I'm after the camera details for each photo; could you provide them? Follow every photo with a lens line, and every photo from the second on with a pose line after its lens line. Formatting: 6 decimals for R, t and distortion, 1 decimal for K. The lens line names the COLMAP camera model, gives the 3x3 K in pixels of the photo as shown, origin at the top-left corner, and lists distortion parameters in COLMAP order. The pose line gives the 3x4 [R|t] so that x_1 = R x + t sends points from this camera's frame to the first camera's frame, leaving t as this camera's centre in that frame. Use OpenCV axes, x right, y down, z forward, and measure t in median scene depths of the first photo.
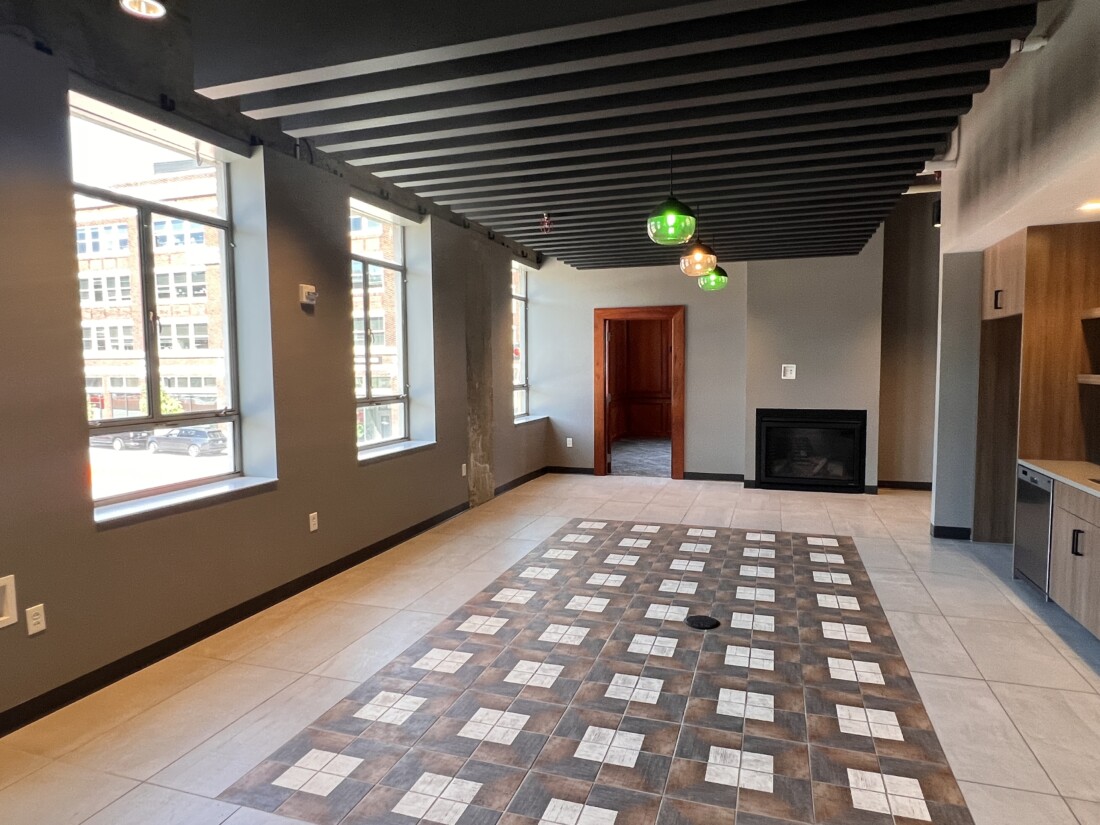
lens RADIAL K [[680.6, 0, 550.0], [0, 680.6, 412.5], [0, 0, 1]] dist [-0.002594, 0.000263]
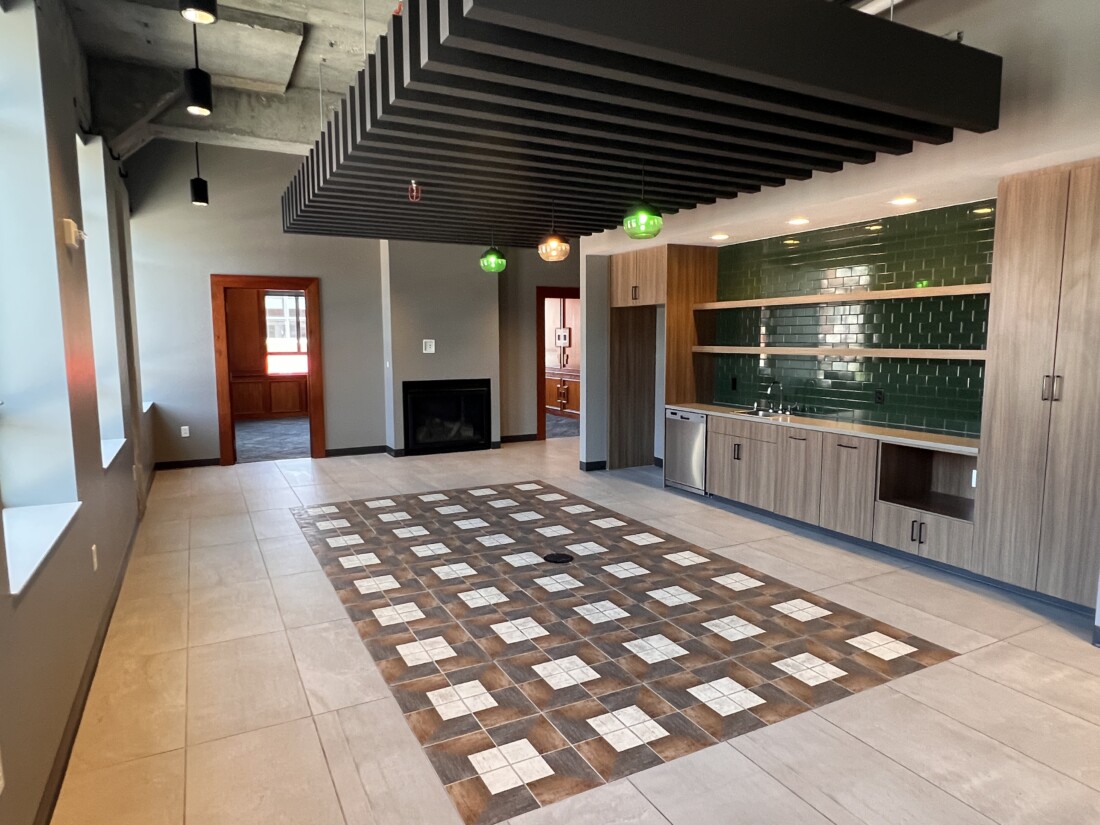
lens RADIAL K [[674.6, 0, 550.0], [0, 674.6, 429.3], [0, 0, 1]] dist [-0.000185, 0.000008]
pose [[0.696255, -0.093085, 0.711733, -0.546210], [0.049906, 0.995434, 0.081368, -0.010180], [-0.716057, -0.021133, 0.697721, 0.179069]]
